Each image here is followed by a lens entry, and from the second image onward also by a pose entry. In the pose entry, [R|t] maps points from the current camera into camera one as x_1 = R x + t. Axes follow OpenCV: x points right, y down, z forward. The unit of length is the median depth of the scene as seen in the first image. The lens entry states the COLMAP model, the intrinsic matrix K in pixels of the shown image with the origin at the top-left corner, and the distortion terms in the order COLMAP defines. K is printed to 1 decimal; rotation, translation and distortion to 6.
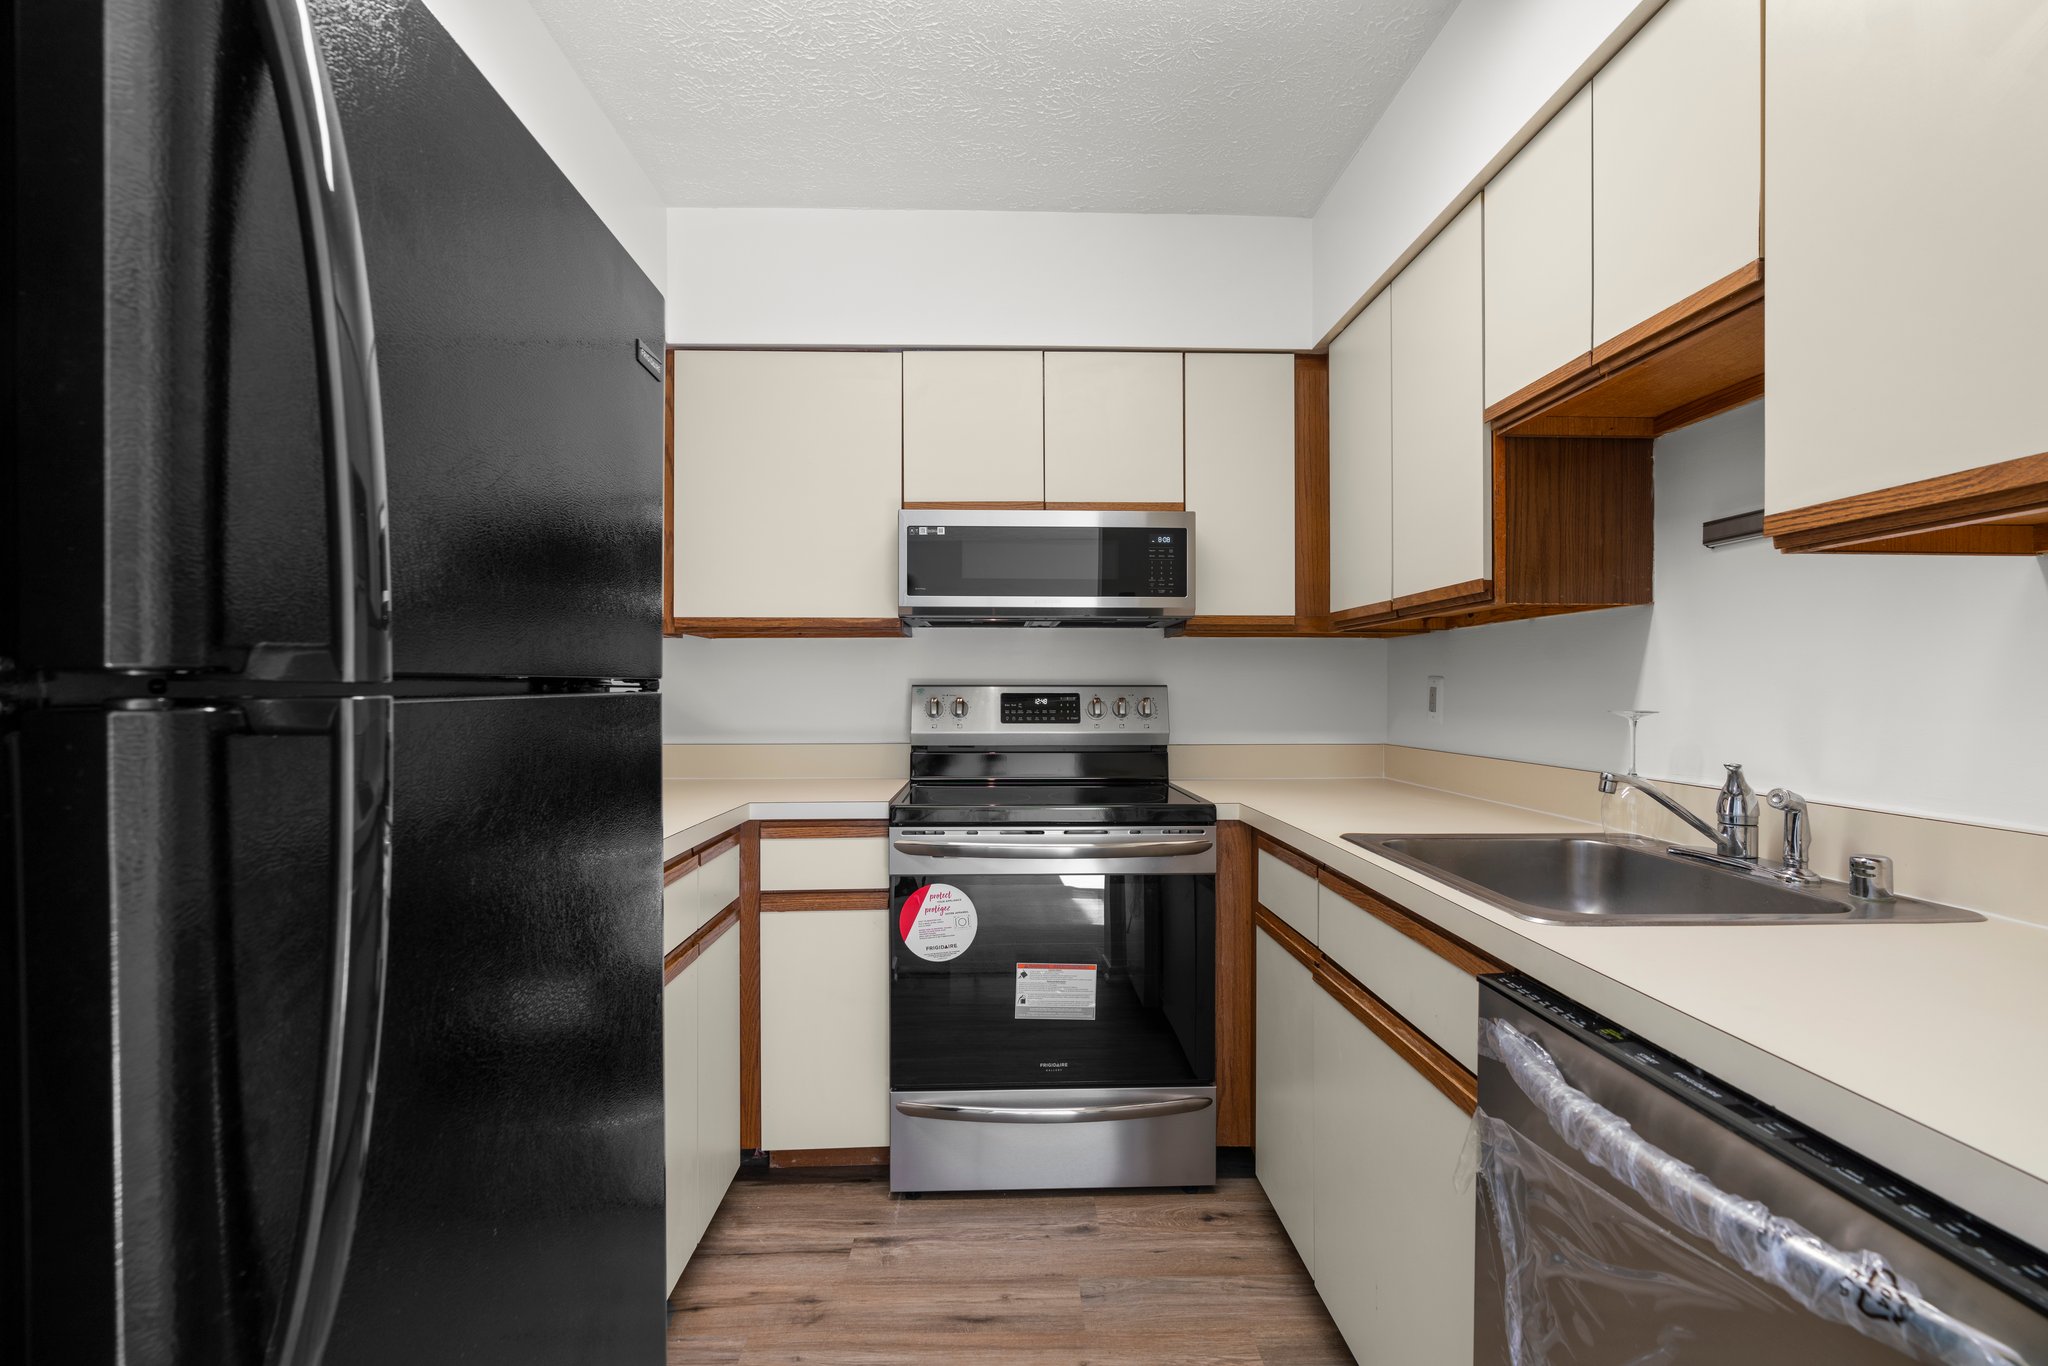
lens RADIAL K [[923.8, 0, 1007.5], [0, 923.8, 687.8], [0, 0, 1]] dist [-0.013652, 0.007461]
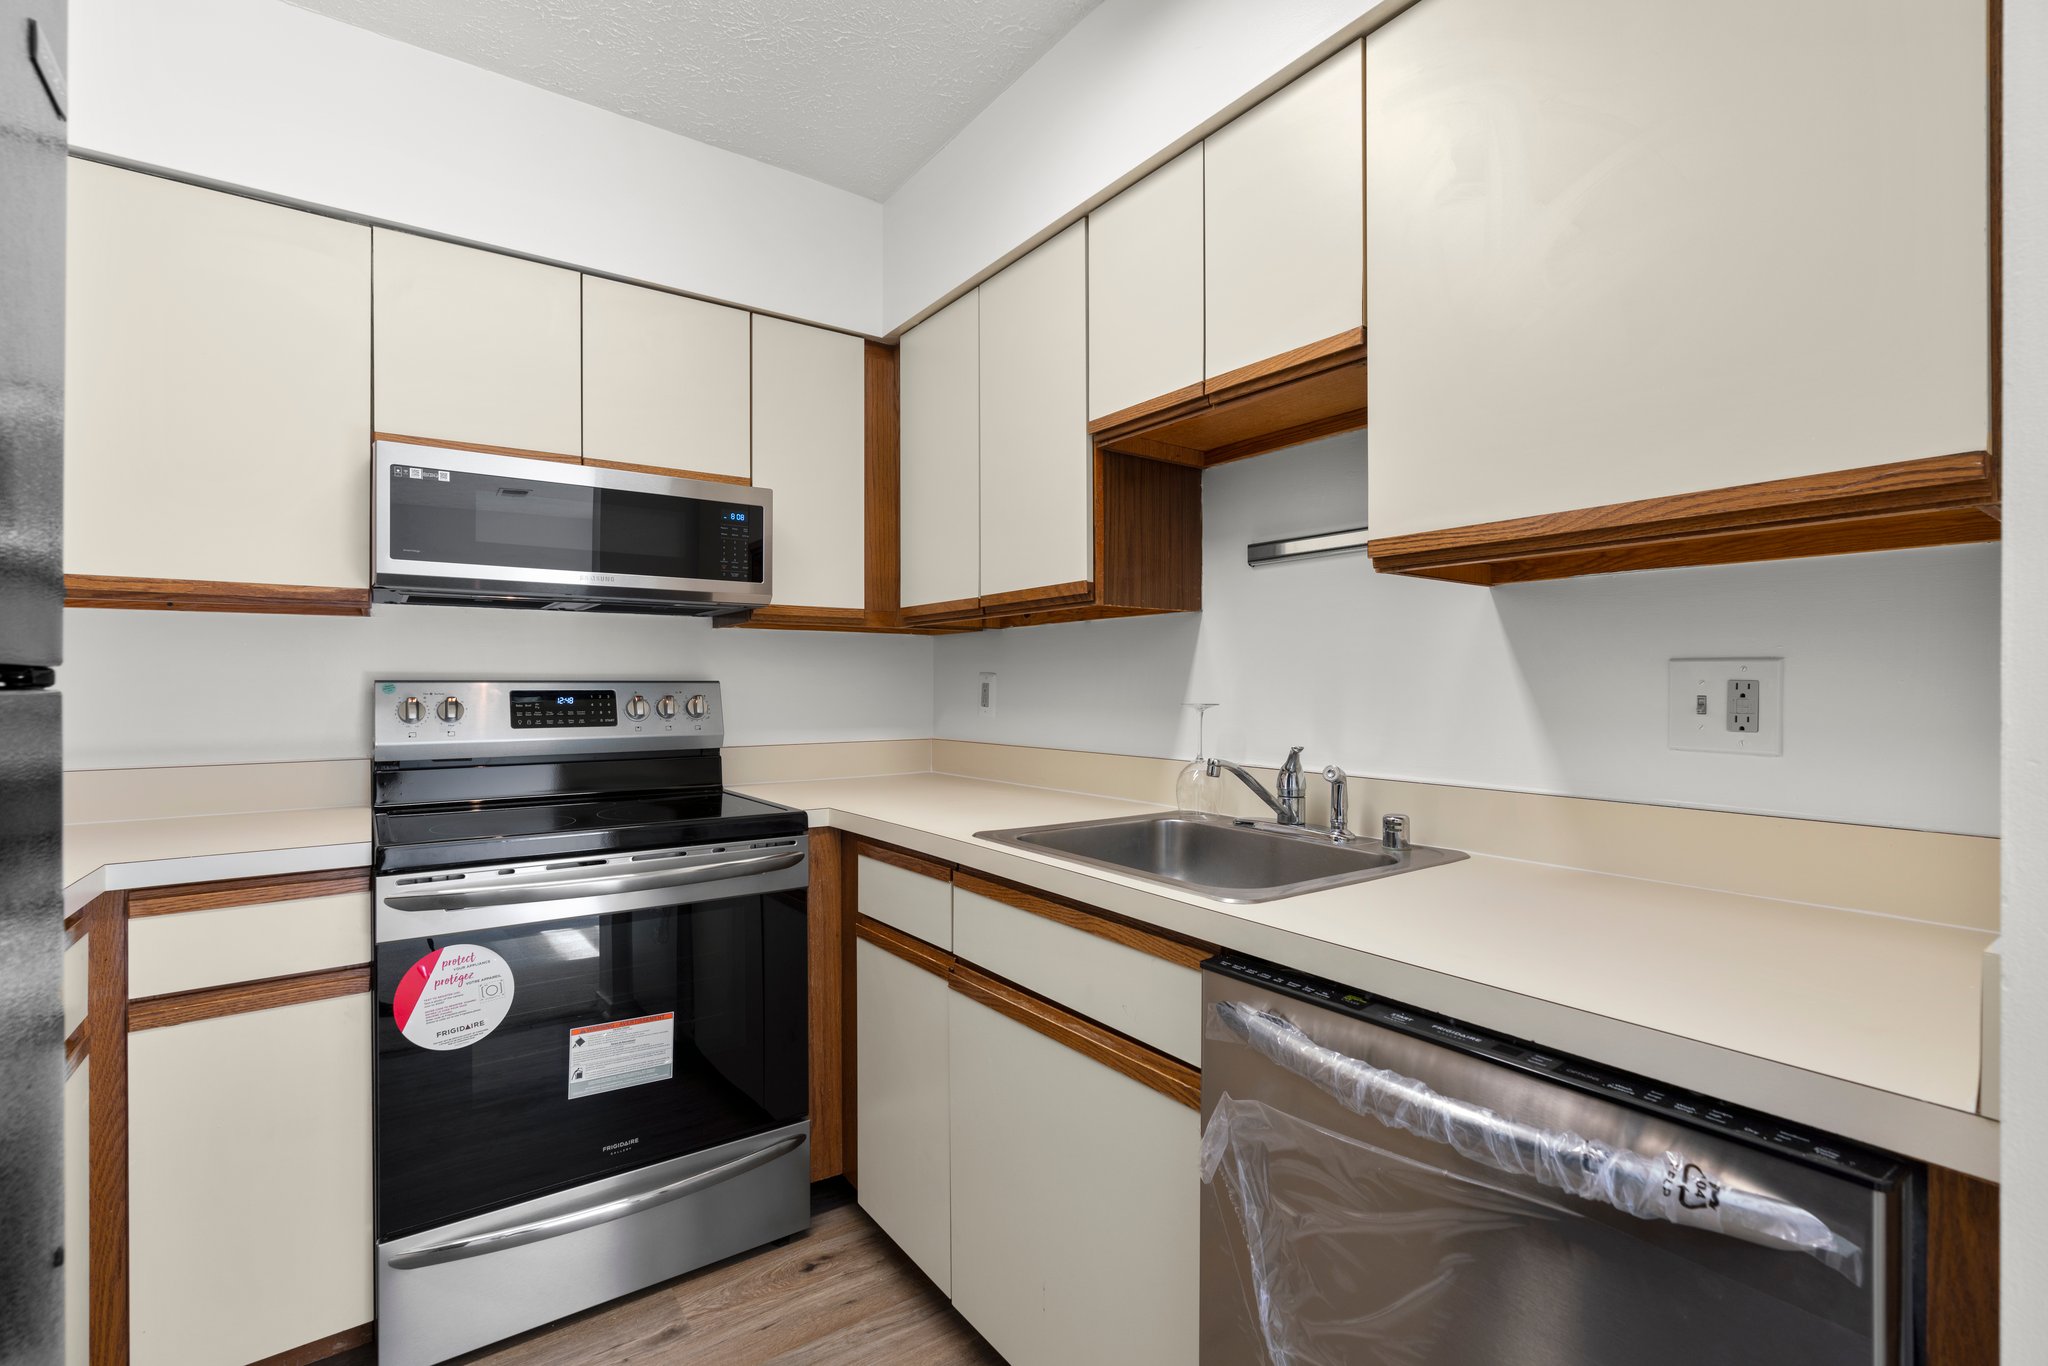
lens RADIAL K [[923.6, 0, 1012.7], [0, 923.6, 683.2], [0, 0, 1]] dist [-0.014740, 0.008109]
pose [[0.829321, 0.000140, 0.558772, -0.127101], [0.000640, 0.999999, -0.001200, 0.000794], [-0.558771, 0.001353, 0.829321, 0.139314]]
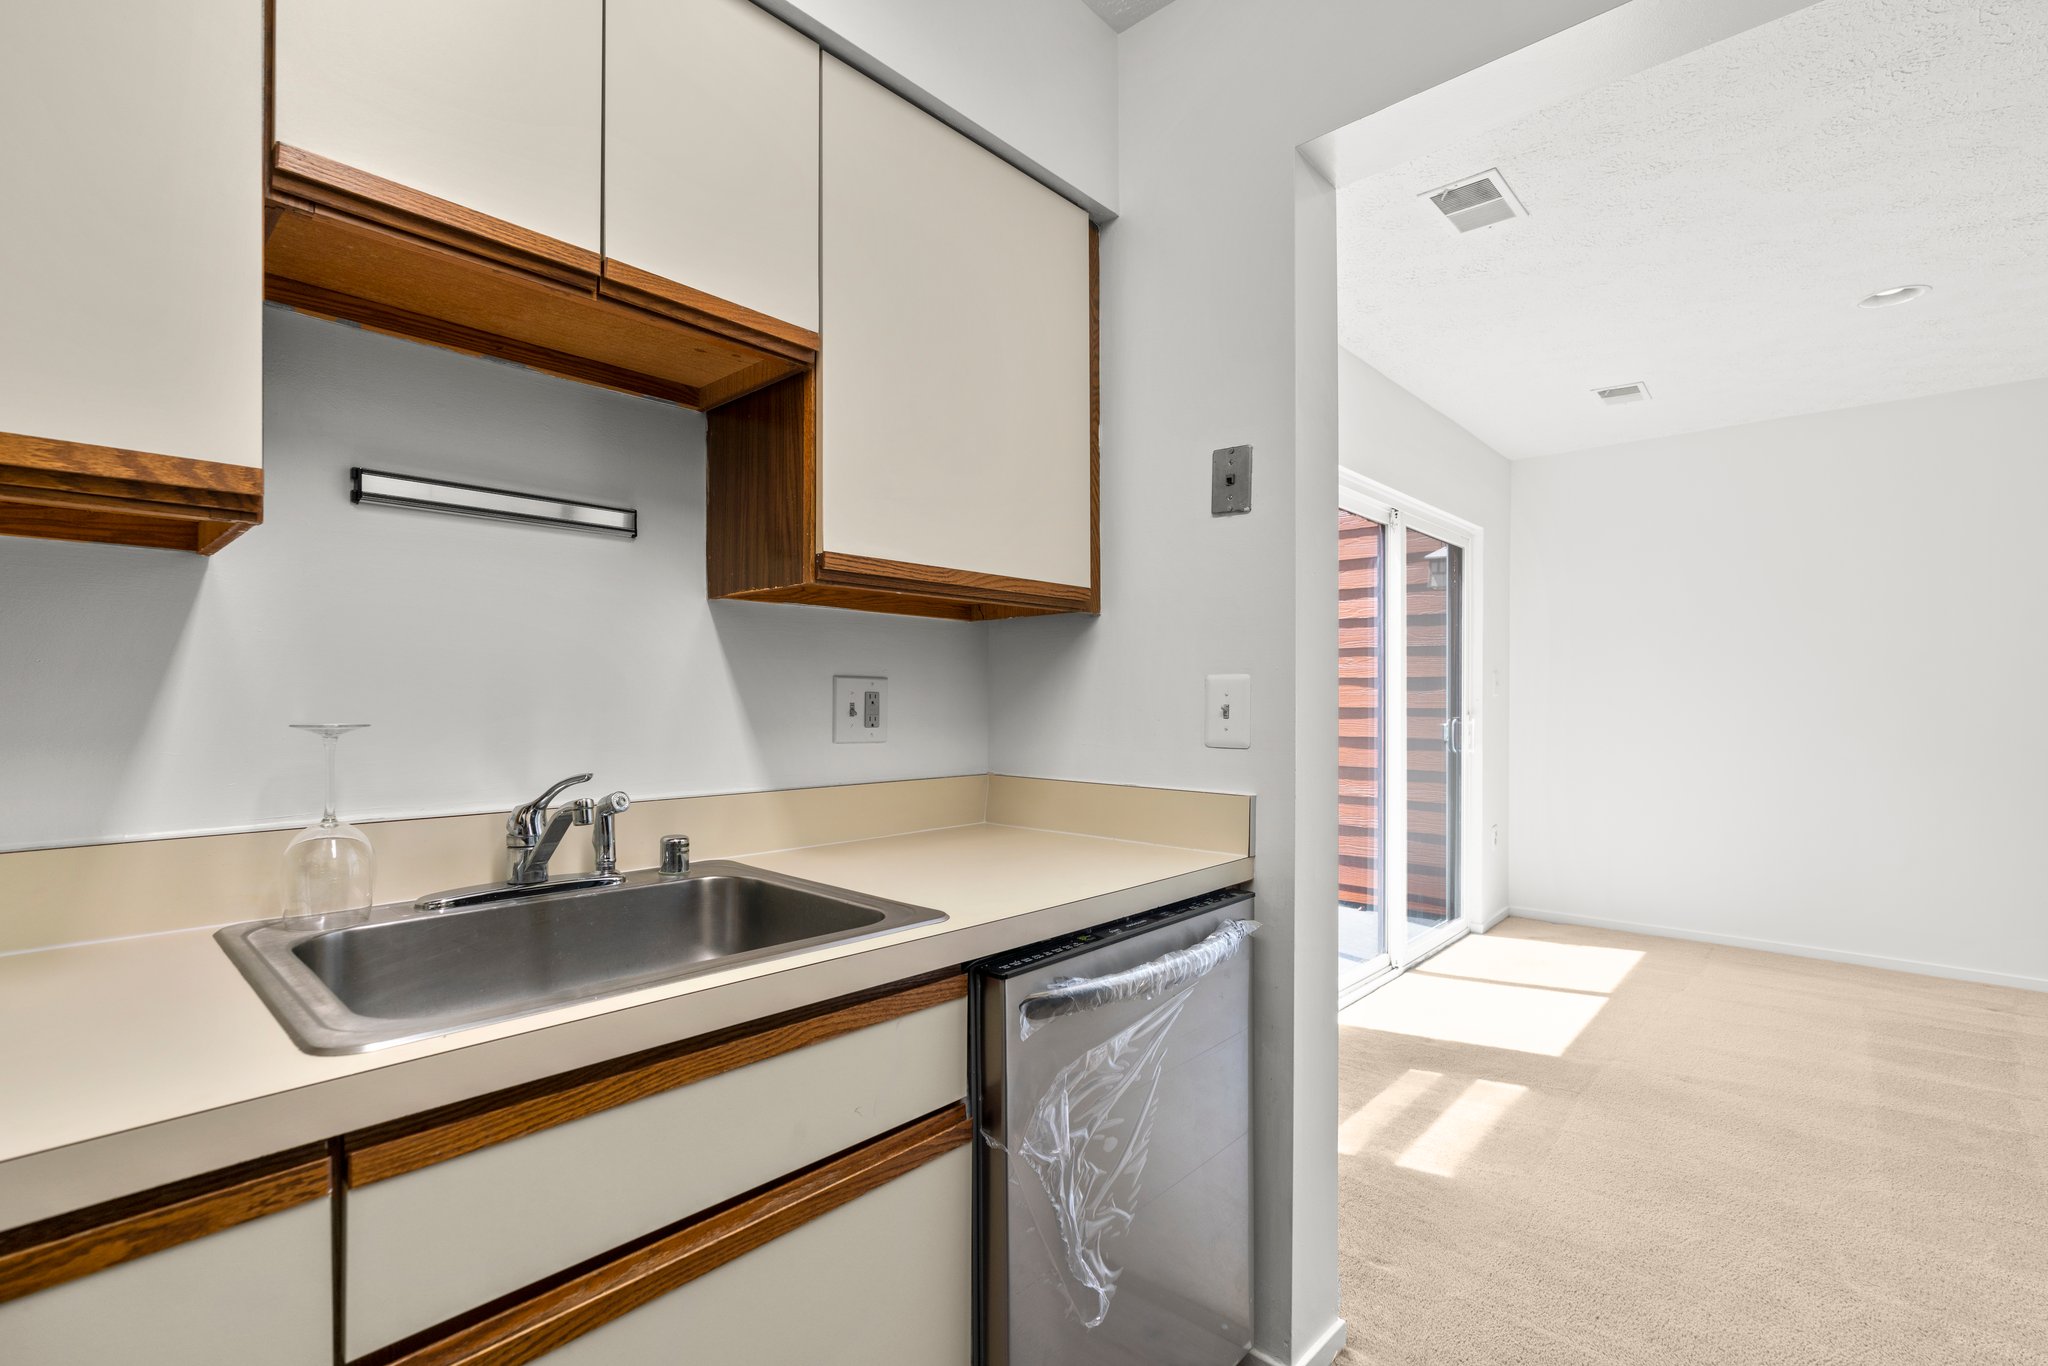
lens RADIAL K [[928.5, 0, 1015.4], [0, 928.5, 696.5], [0, 0, 1]] dist [-0.003431, 0.000540]
pose [[-0.720925, -0.002218, 0.693009, -0.111256], [-0.003316, 0.999994, -0.000249, 0.002557], [-0.693005, -0.002477, -0.720928, 0.917852]]
